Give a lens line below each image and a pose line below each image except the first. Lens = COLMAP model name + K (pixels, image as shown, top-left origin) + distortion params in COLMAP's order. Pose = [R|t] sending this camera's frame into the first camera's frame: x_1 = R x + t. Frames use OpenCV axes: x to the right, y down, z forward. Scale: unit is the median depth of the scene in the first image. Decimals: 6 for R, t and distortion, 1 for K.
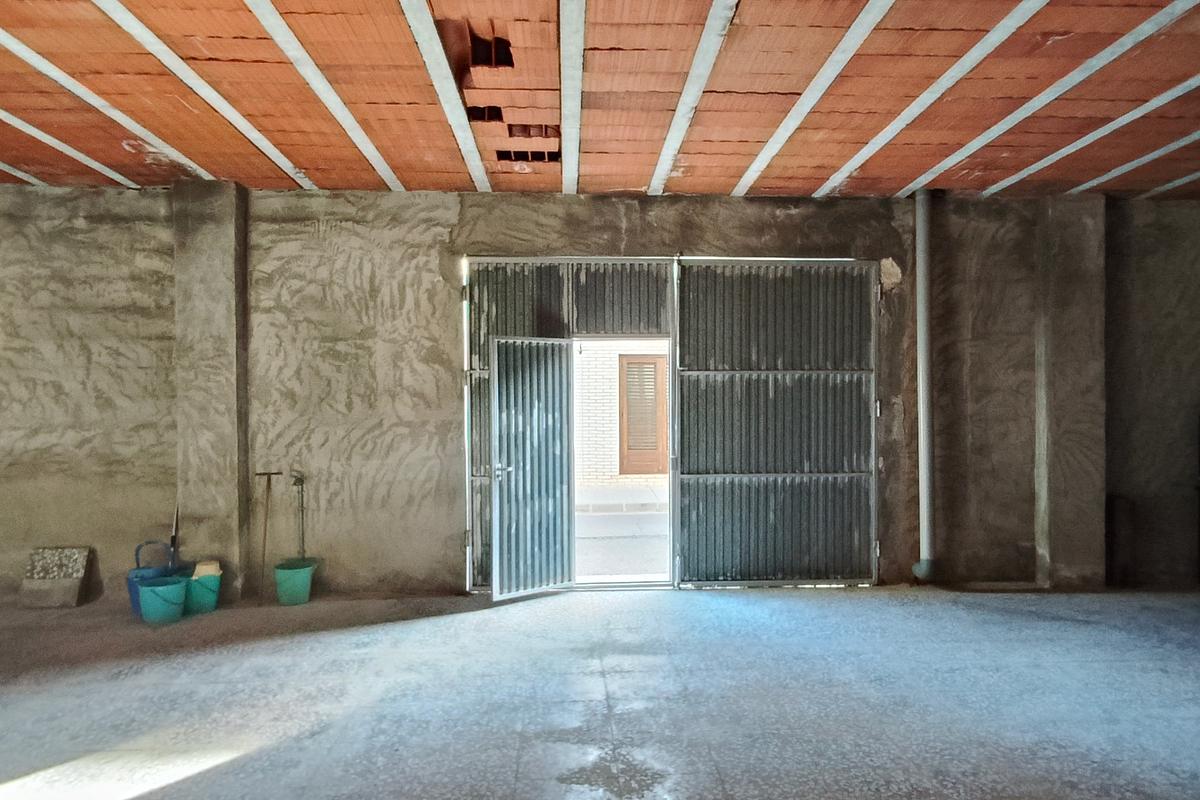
lens RADIAL K [[841.0, 0, 603.8], [0, 841.0, 410.7], [0, 0, 1]] dist [-0.000409, -0.001756]
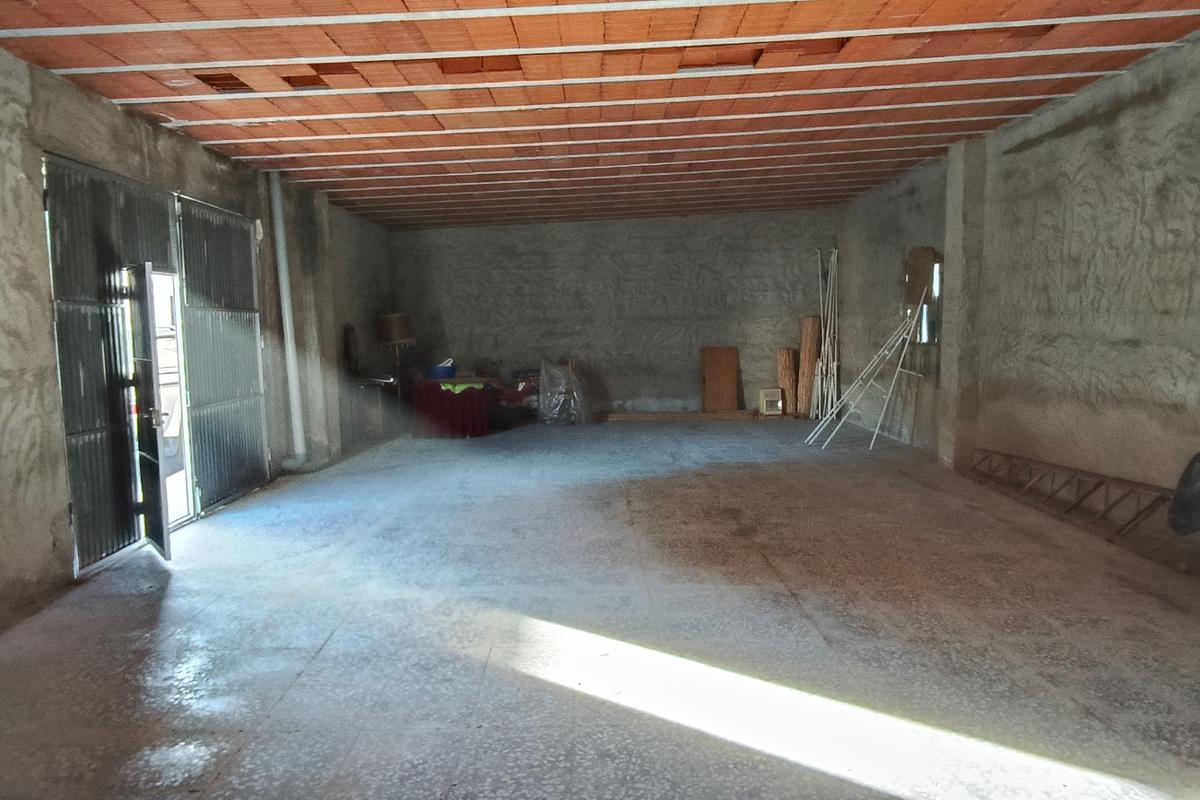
lens RADIAL K [[841.0, 0, 603.8], [0, 841.0, 410.7], [0, 0, 1]] dist [-0.000409, -0.001756]
pose [[0.041220, -0.099775, 0.994156, -0.933292], [0.028539, 0.994713, 0.098648, -0.009459], [-0.998742, 0.024306, 0.043850, 0.462321]]
